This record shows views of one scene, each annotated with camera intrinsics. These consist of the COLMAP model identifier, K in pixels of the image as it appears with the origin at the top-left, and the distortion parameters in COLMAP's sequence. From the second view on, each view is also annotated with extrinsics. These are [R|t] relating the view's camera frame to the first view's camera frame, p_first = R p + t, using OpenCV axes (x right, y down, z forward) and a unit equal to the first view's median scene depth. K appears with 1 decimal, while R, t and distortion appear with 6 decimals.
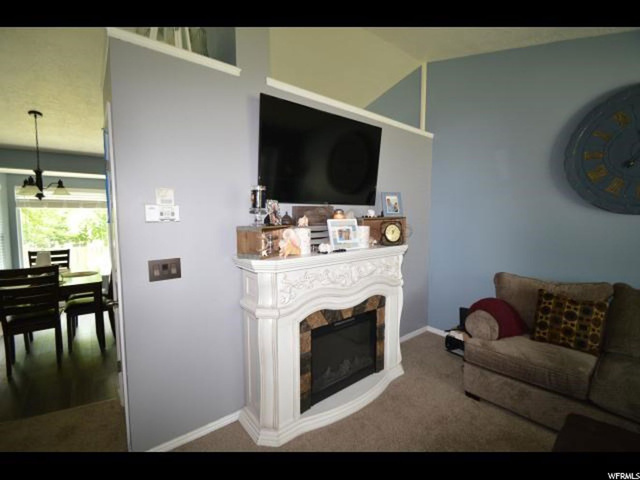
lens RADIAL K [[283.1, 0, 316.8], [0, 283.1, 241.3], [0, 0, 1]] dist [0.015599, -0.018530]
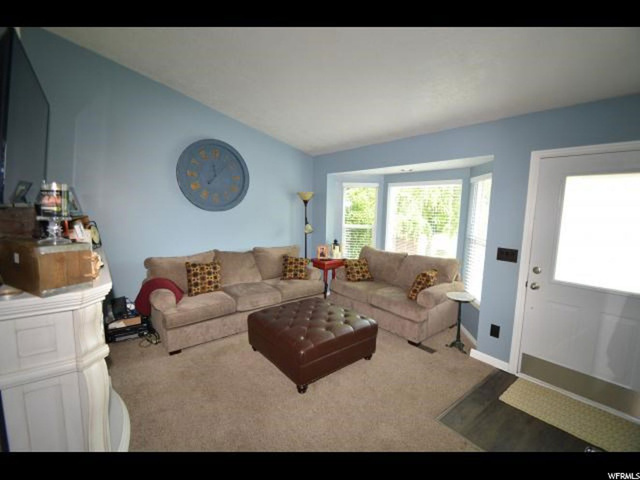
lens RADIAL K [[283.1, 0, 316.8], [0, 283.1, 241.3], [0, 0, 1]] dist [0.015599, -0.018530]
pose [[0.005172, -0.115079, 0.993343, -0.715812], [0.061133, 0.991534, 0.114552, -0.072627], [-0.998116, 0.060134, 0.012163, 0.322874]]
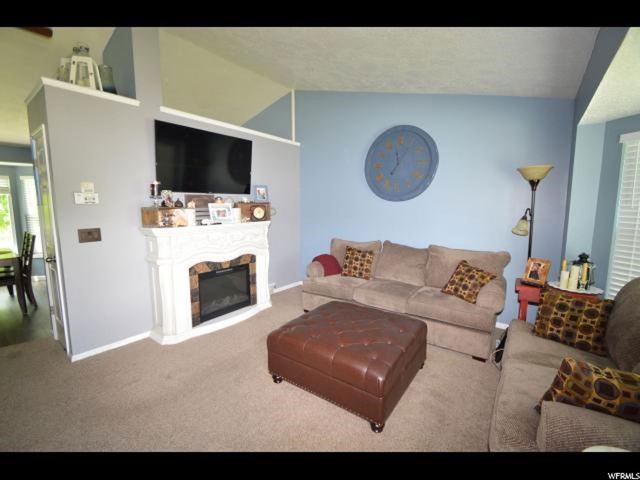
lens RADIAL K [[283.1, 0, 316.8], [0, 283.1, 241.3], [0, 0, 1]] dist [0.015599, -0.018530]
pose [[0.970111, -0.027062, 0.241146, 0.225642], [0.016145, 0.998758, 0.047134, 0.062985], [-0.242122, -0.041832, 0.969344, -0.622067]]
